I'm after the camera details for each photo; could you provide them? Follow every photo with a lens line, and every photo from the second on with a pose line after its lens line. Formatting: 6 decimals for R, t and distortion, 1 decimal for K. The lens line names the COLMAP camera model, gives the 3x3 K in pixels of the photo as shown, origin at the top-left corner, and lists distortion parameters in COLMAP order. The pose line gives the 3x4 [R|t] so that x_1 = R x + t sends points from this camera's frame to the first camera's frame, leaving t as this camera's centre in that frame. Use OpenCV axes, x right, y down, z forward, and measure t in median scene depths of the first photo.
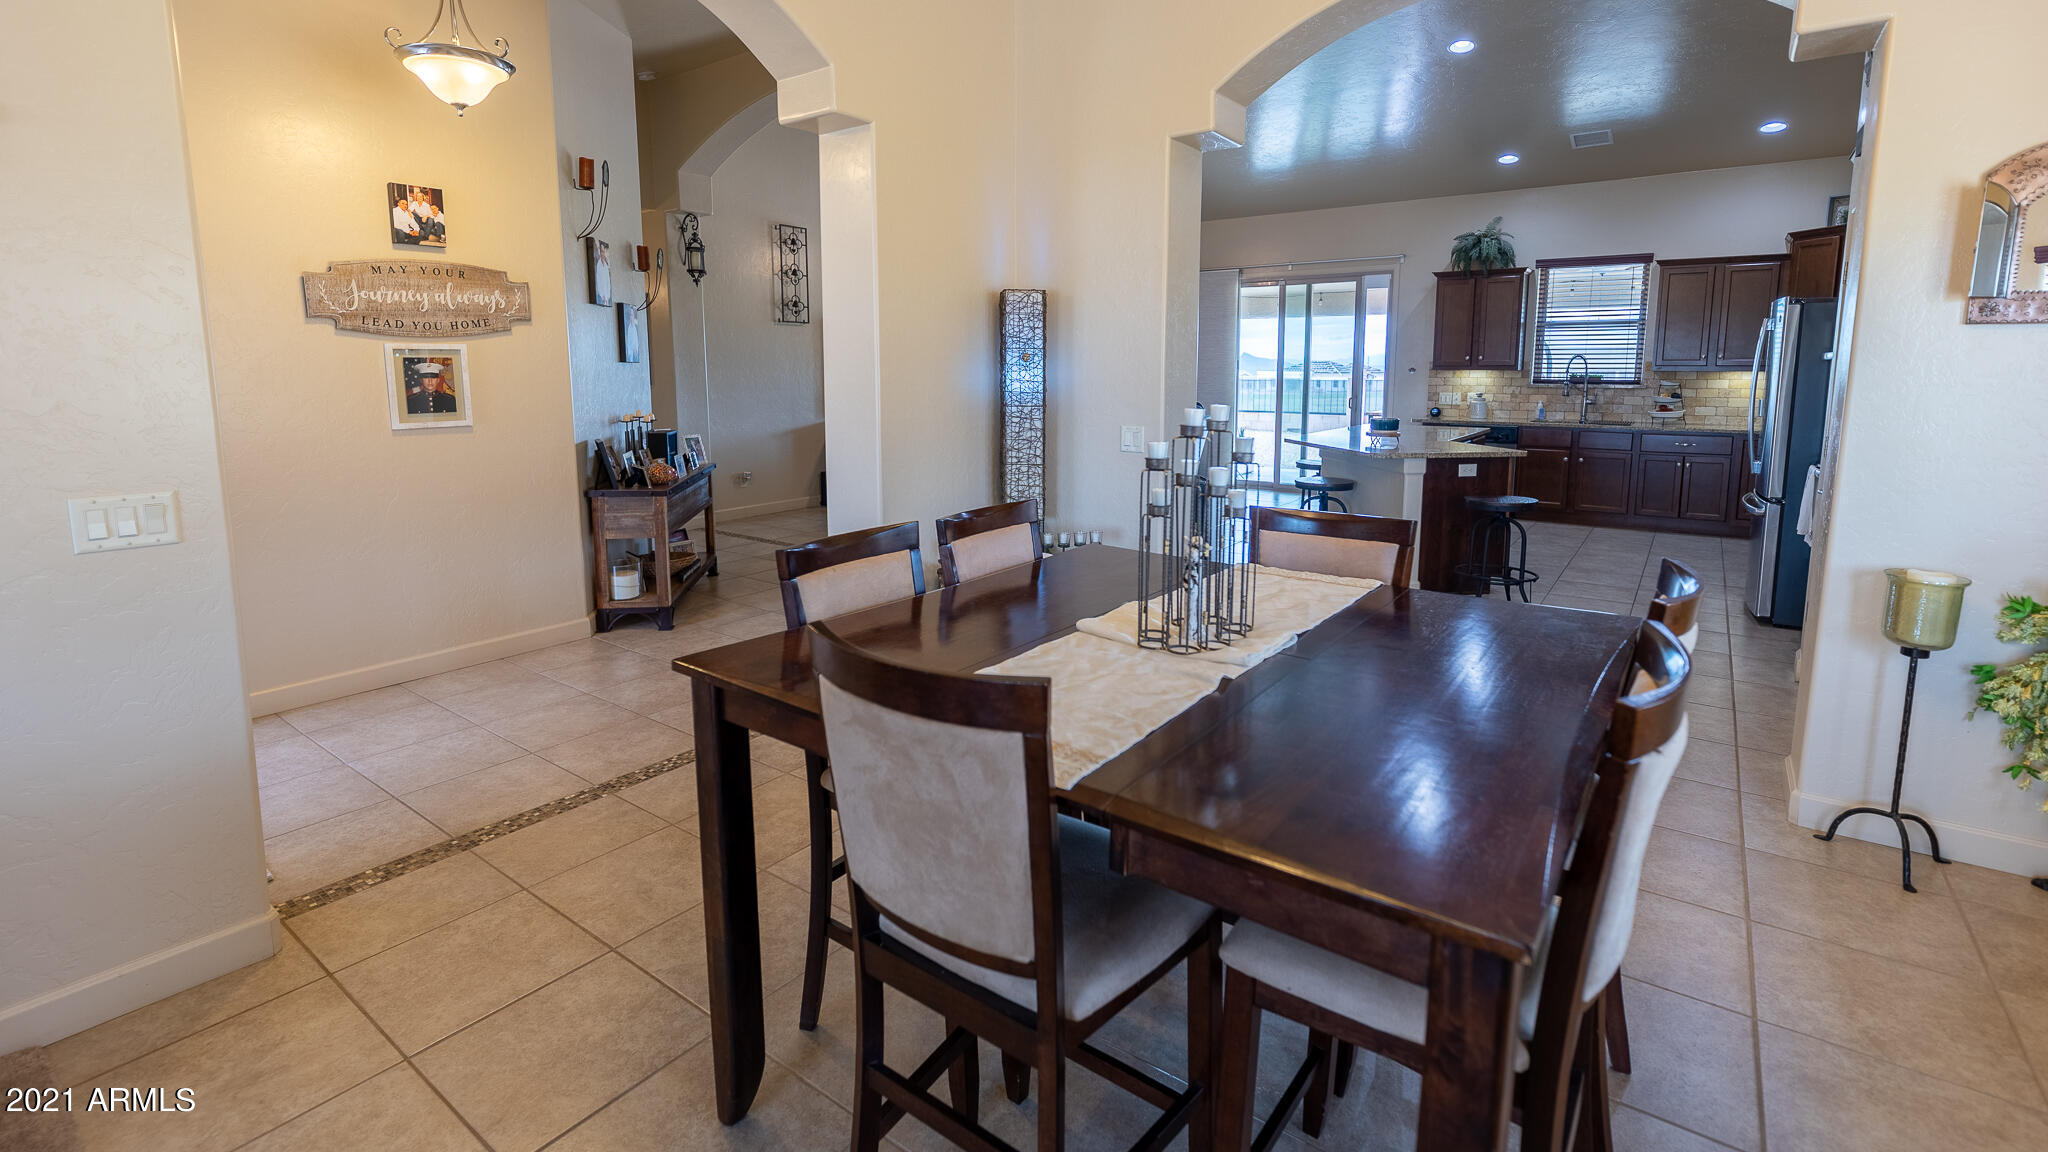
lens RADIAL K [[919.6, 0, 1035.1], [0, 919.6, 491.7], [0, 0, 1]] dist [0.000587, -0.000309]
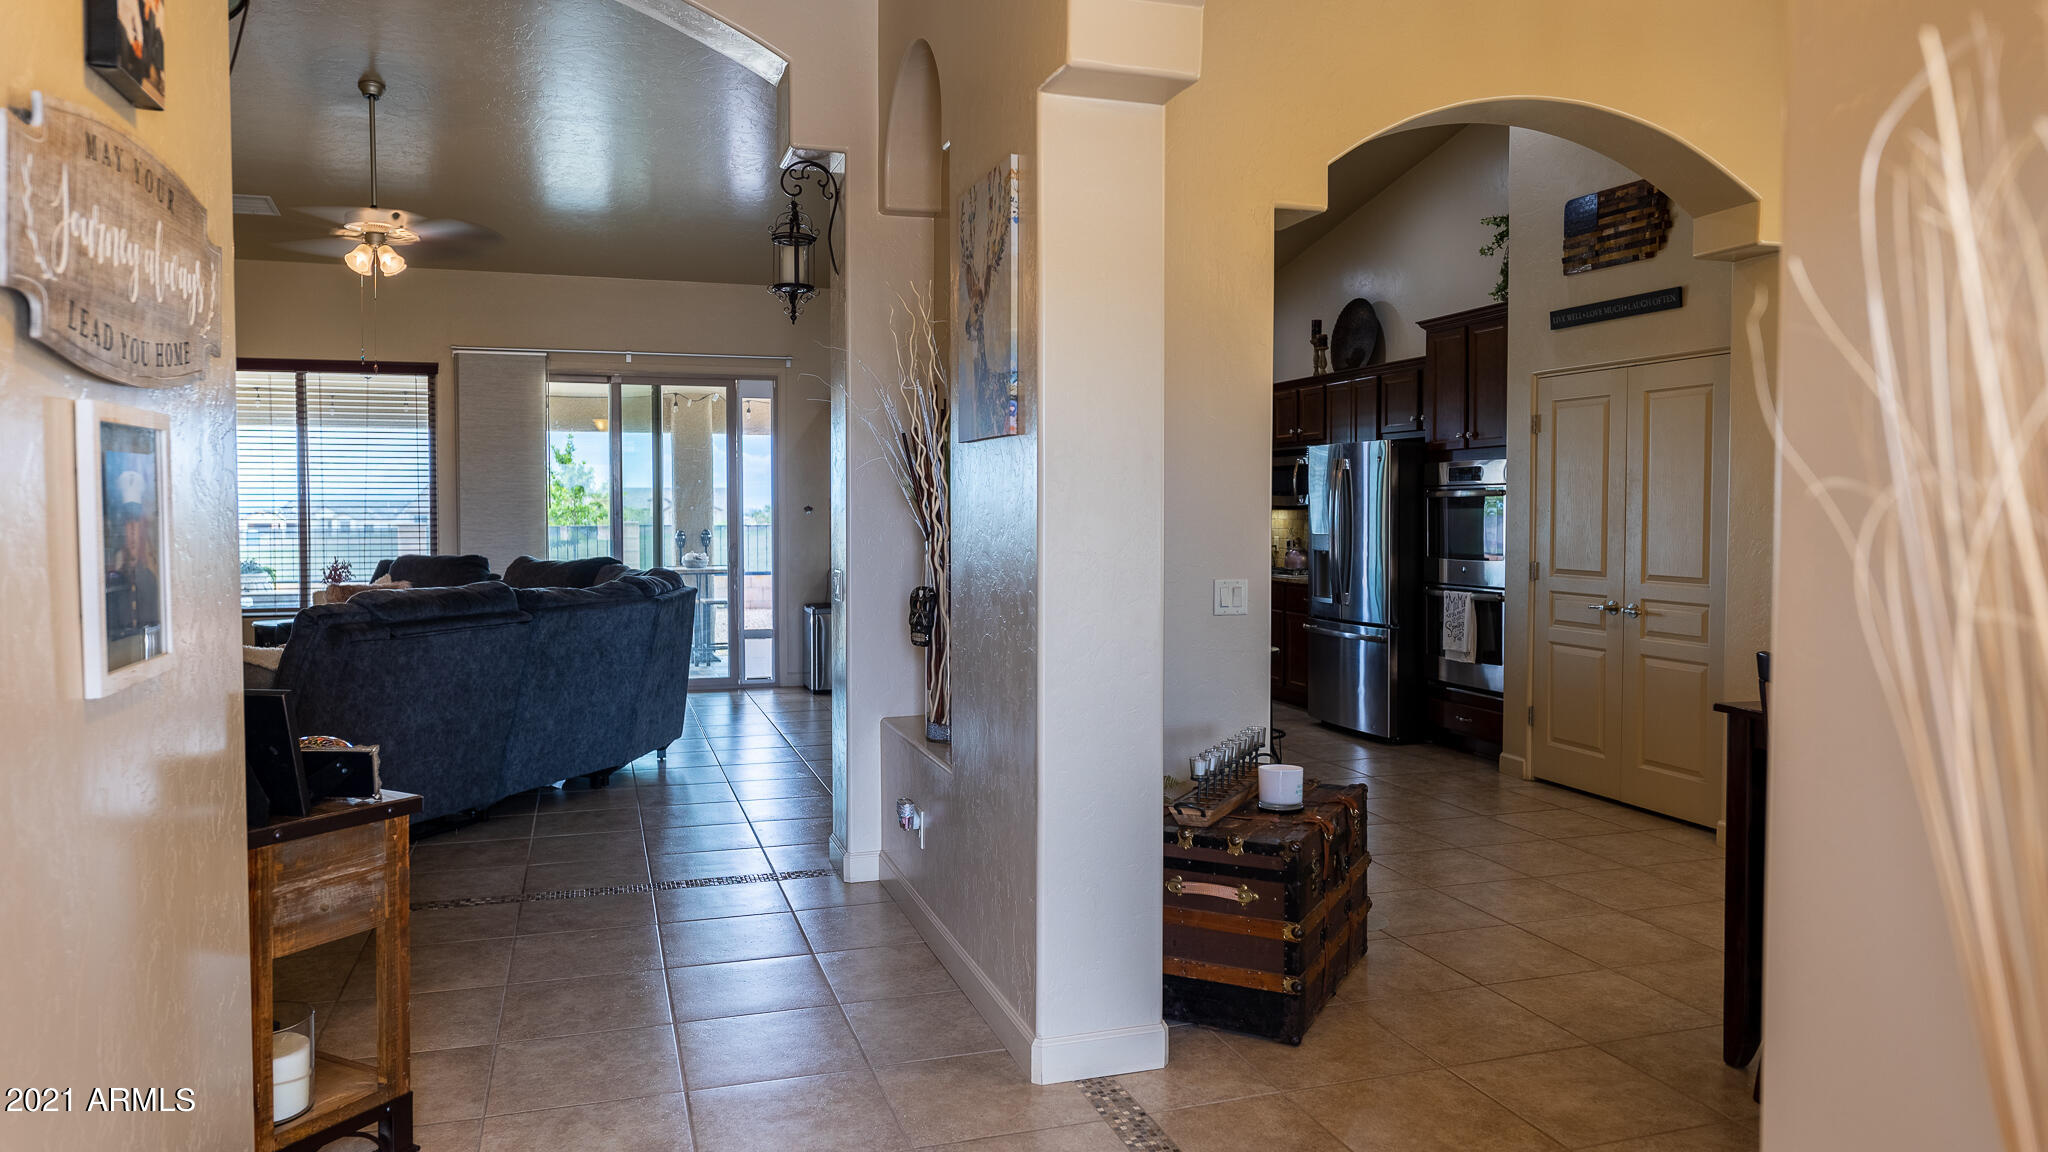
lens RADIAL K [[1341.4, 0, 1004.3], [0, 1341.4, 549.7], [0, 0, 1]] dist [0.010841, -0.000467]
pose [[0.596959, -0.024701, 0.801891, -0.387683], [0.108444, 0.992837, -0.050147, -0.028311], [-0.794908, 0.116896, 0.595362, 0.233678]]
